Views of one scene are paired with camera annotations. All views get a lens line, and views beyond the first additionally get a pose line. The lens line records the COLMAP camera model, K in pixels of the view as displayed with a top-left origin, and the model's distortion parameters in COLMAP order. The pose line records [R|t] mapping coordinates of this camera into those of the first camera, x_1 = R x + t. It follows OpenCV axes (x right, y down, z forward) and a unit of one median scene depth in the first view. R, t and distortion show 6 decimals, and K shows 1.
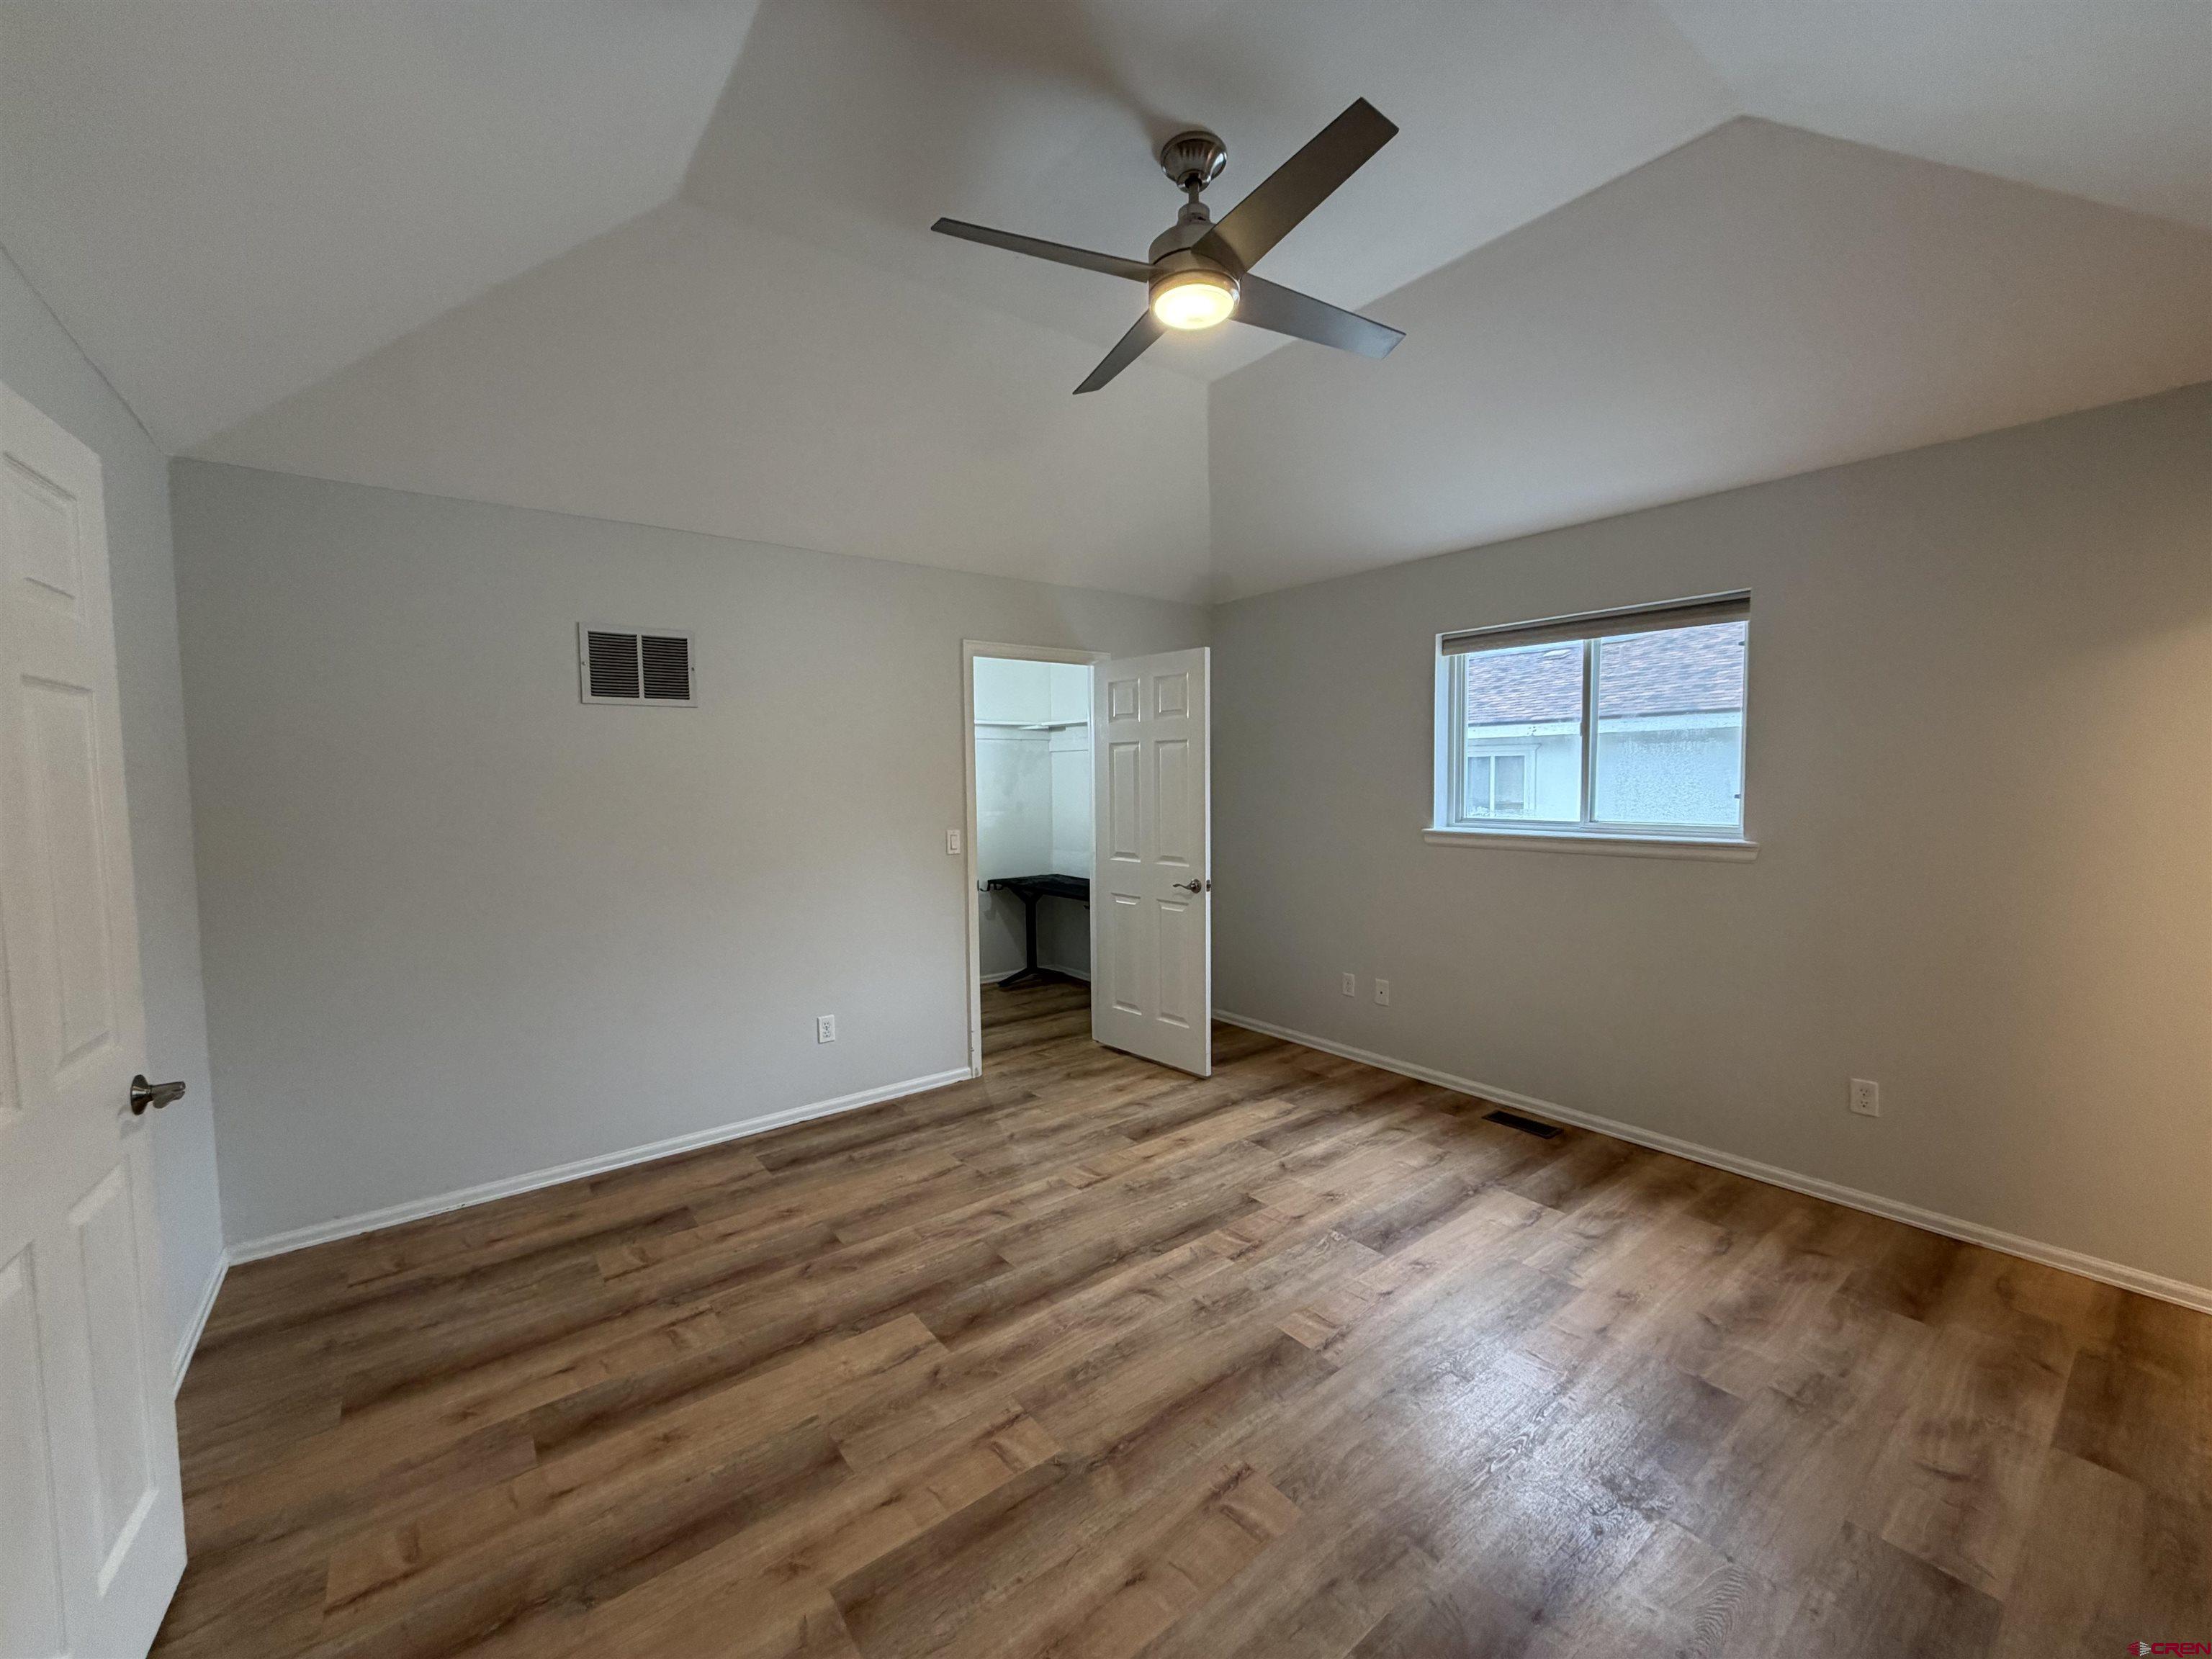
lens RADIAL K [[886.0, 0, 1098.2], [0, 886.0, 825.6], [0, 0, 1]] dist [-0.000300, -0.000181]
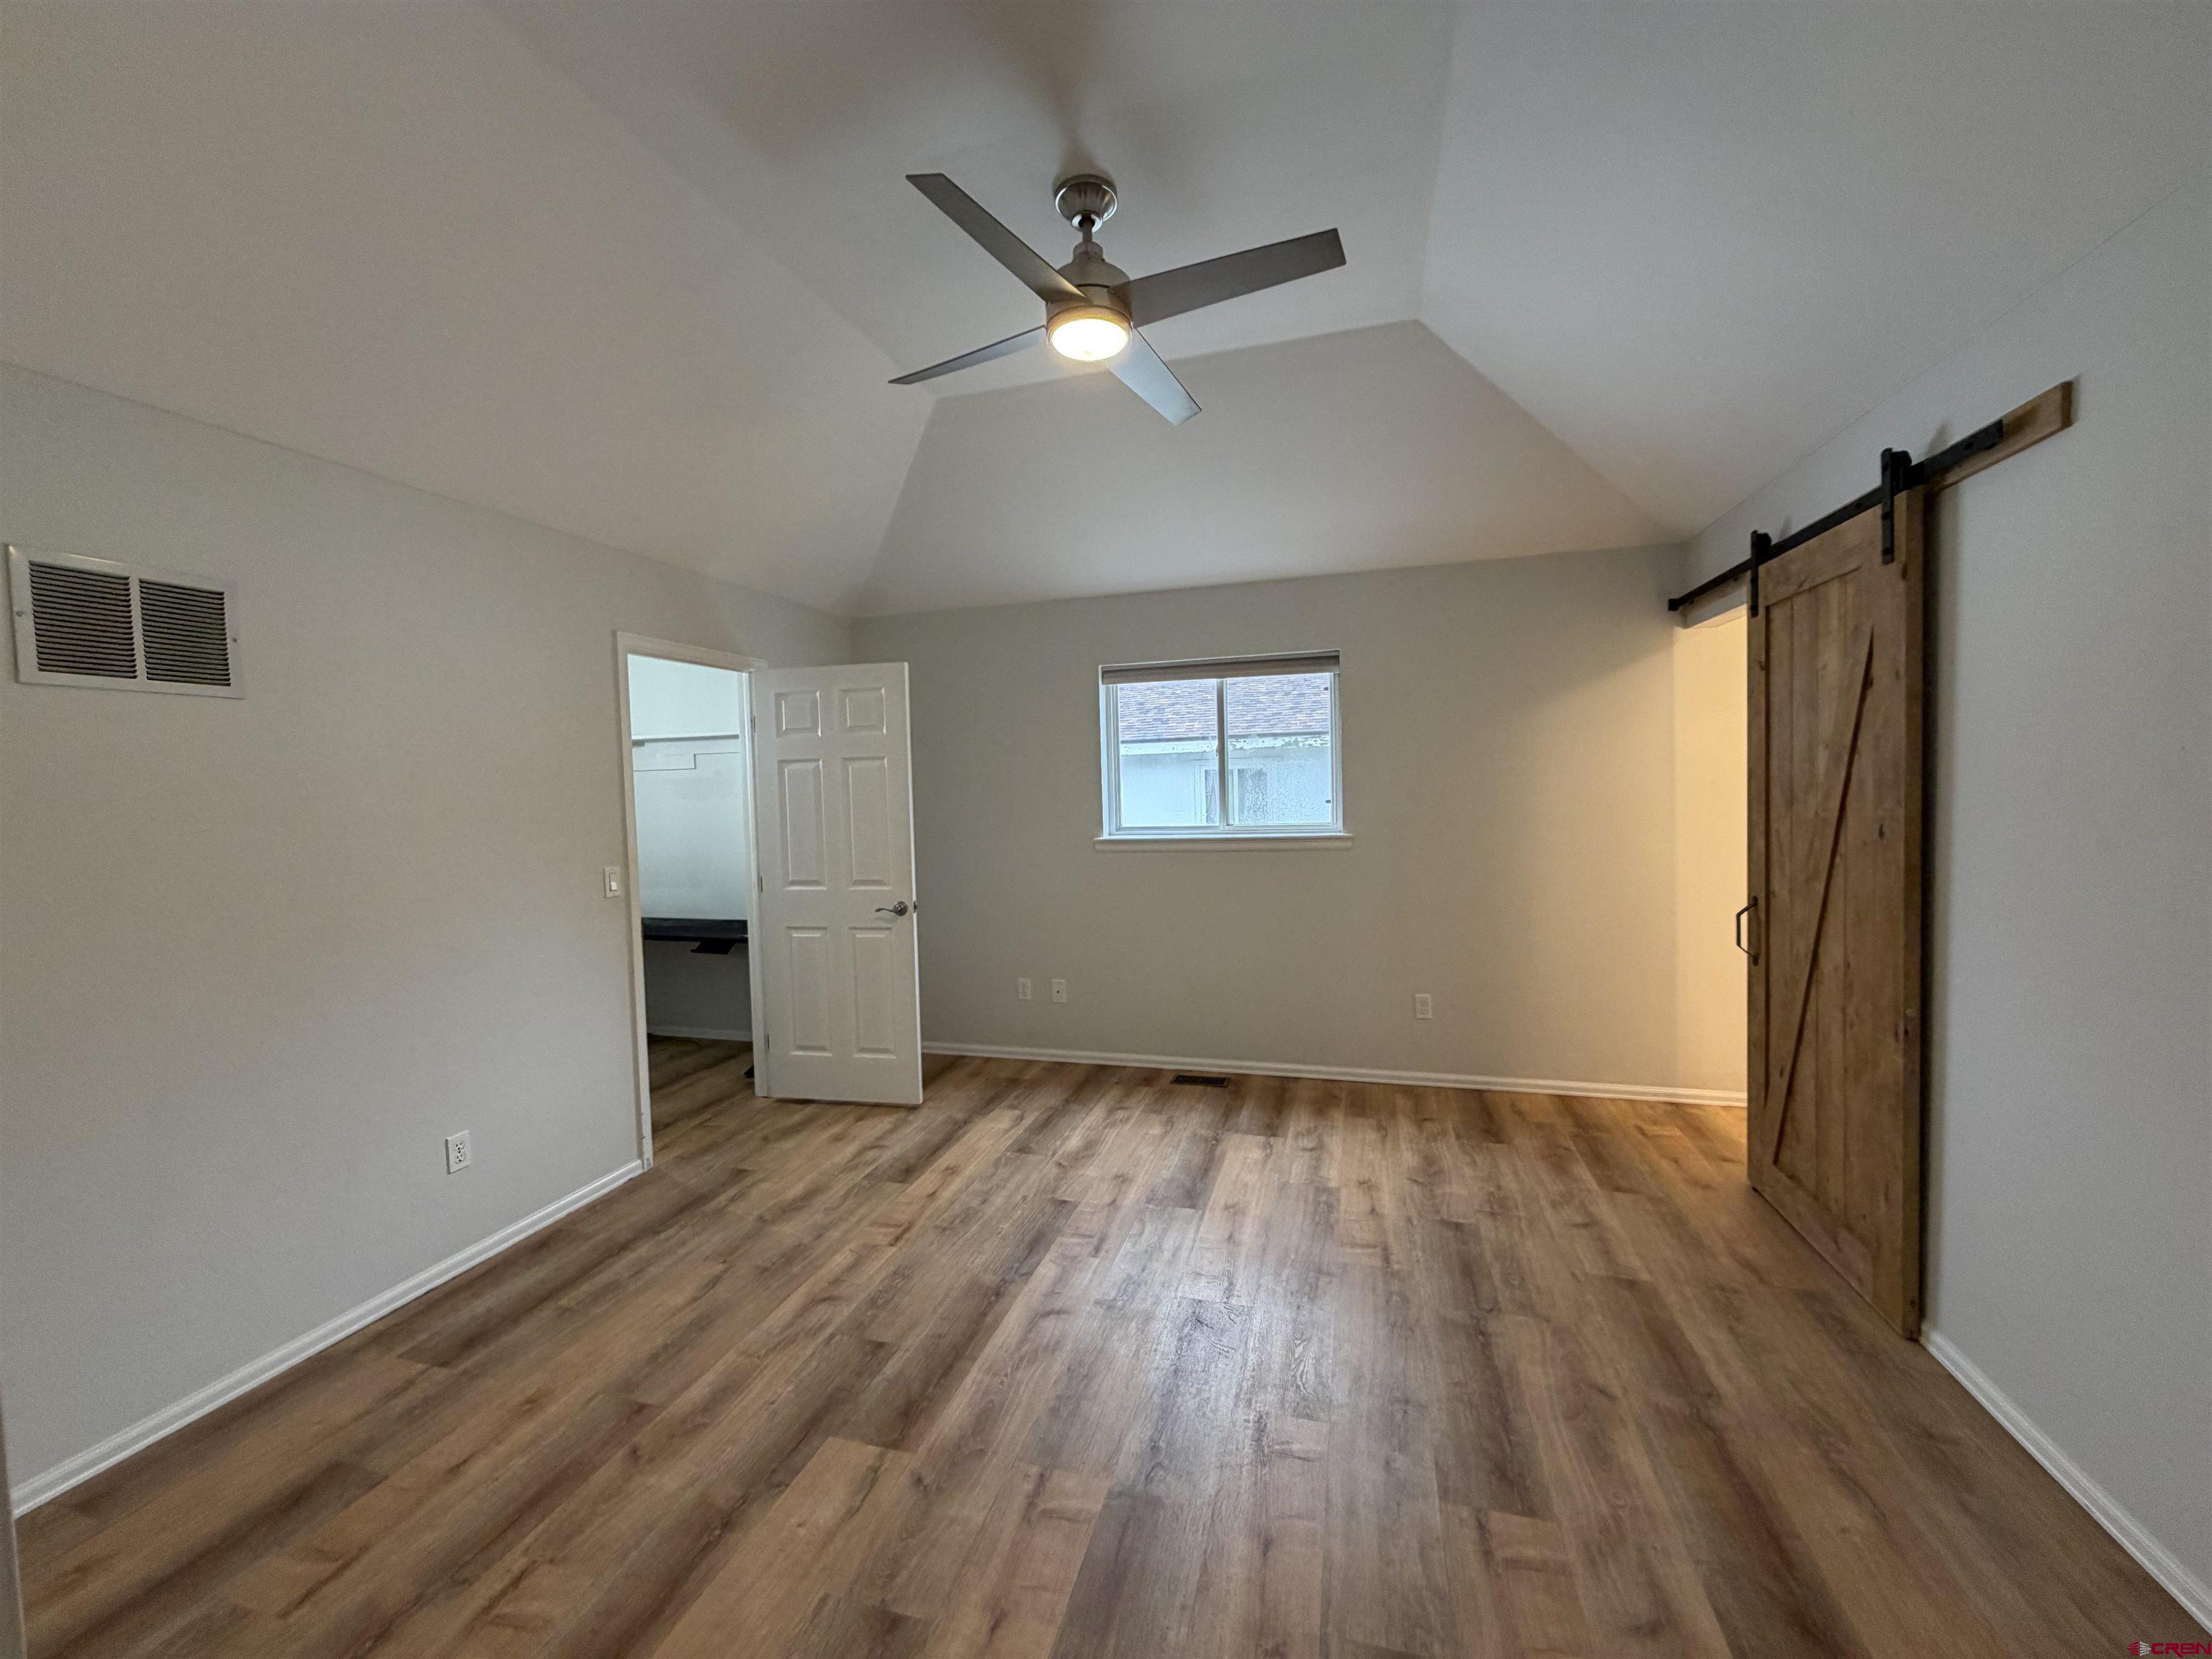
lens RADIAL K [[886.0, 0, 1098.2], [0, 886.0, 825.6], [0, 0, 1]] dist [-0.000300, -0.000181]
pose [[0.807257, -0.036752, 0.589054, -0.347034], [0.052217, 0.998593, -0.009256, -0.002102], [-0.587885, 0.038231, 0.808040, 0.114555]]
